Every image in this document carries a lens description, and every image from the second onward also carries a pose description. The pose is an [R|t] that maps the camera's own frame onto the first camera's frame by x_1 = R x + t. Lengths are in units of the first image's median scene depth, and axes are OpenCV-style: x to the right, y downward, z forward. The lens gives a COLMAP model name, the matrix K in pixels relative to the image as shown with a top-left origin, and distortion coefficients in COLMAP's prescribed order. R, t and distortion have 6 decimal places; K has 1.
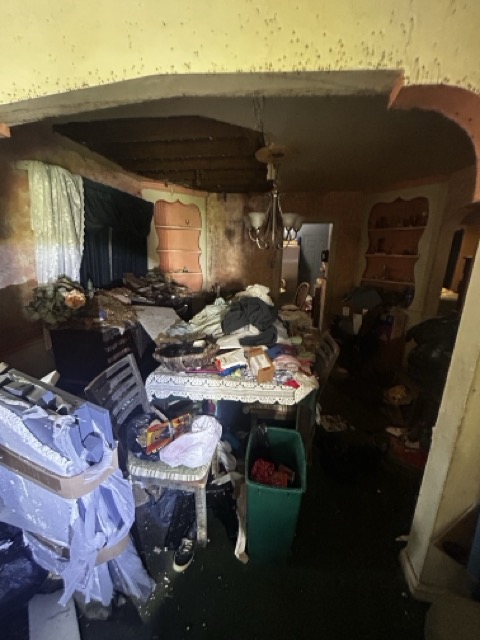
lens RADIAL K [[259.4, 0, 242.0], [0, 259.4, 319.4], [0, 0, 1]] dist [-0.000402, 0.001491]
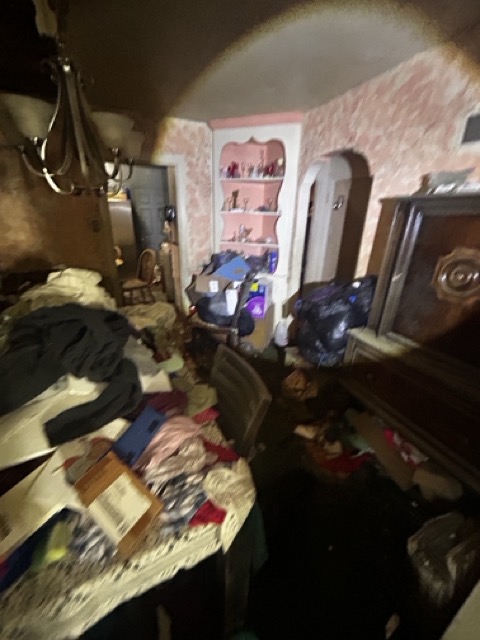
lens RADIAL K [[259.4, 0, 239.6], [0, 259.4, 317.5], [0, 0, 1]] dist [-0.000402, 0.001491]
pose [[0.827863, -0.205229, 0.522038, 0.043115], [0.132944, 0.975936, 0.172844, -0.077878], [-0.544948, -0.073689, 0.835225, 0.354852]]
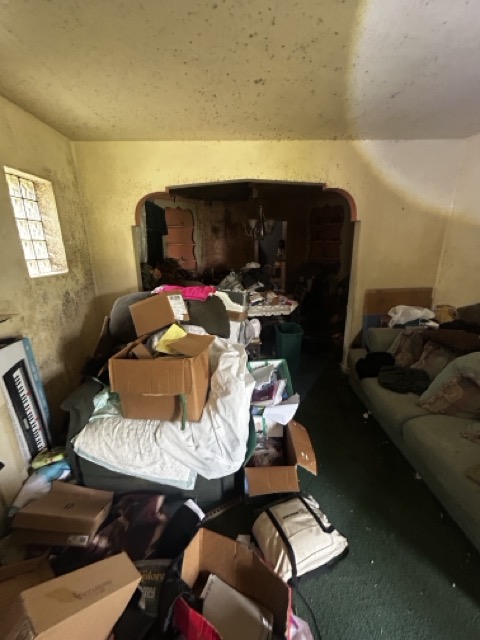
lens RADIAL K [[259.4, 0, 239.4], [0, 259.4, 318.3], [0, 0, 1]] dist [-0.000402, 0.001491]
pose [[0.977570, -0.093669, 0.188635, -0.333122], [0.089369, 0.995510, 0.031193, 0.146129], [-0.190710, -0.013636, 0.981552, -0.545358]]
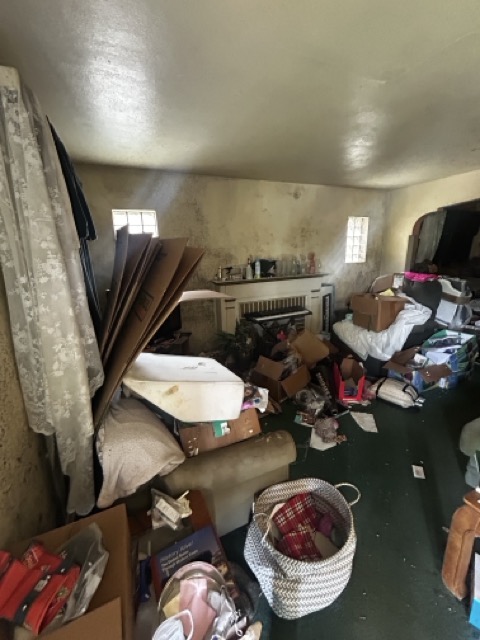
lens RADIAL K [[259.4, 0, 244.0], [0, 259.4, 319.1], [0, 0, 1]] dist [-0.000402, 0.001491]
pose [[0.564925, 0.170912, -0.807248, 0.221505], [-0.169251, 0.981513, 0.089363, 0.303405], [0.807598, 0.086144, 0.583408, -1.124008]]
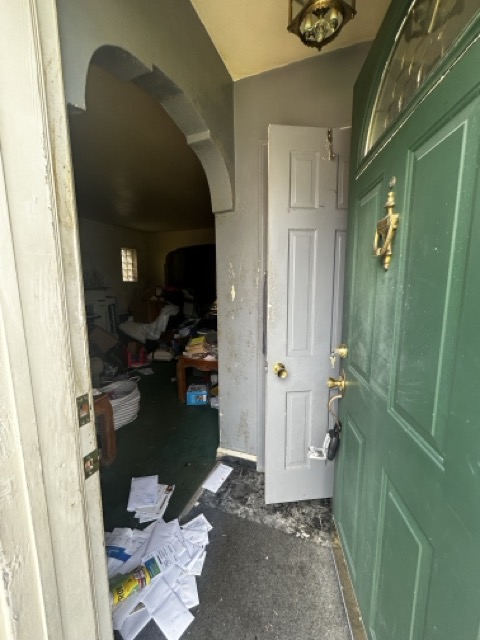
lens RADIAL K [[259.4, 0, 239.9], [0, 259.4, 320.7], [0, 0, 1]] dist [-0.000402, 0.001491]
pose [[0.979441, 0.004596, -0.201677, 0.552940], [-0.026880, 0.993799, -0.107895, 0.505977], [0.199931, 0.111098, 0.973491, -1.509830]]
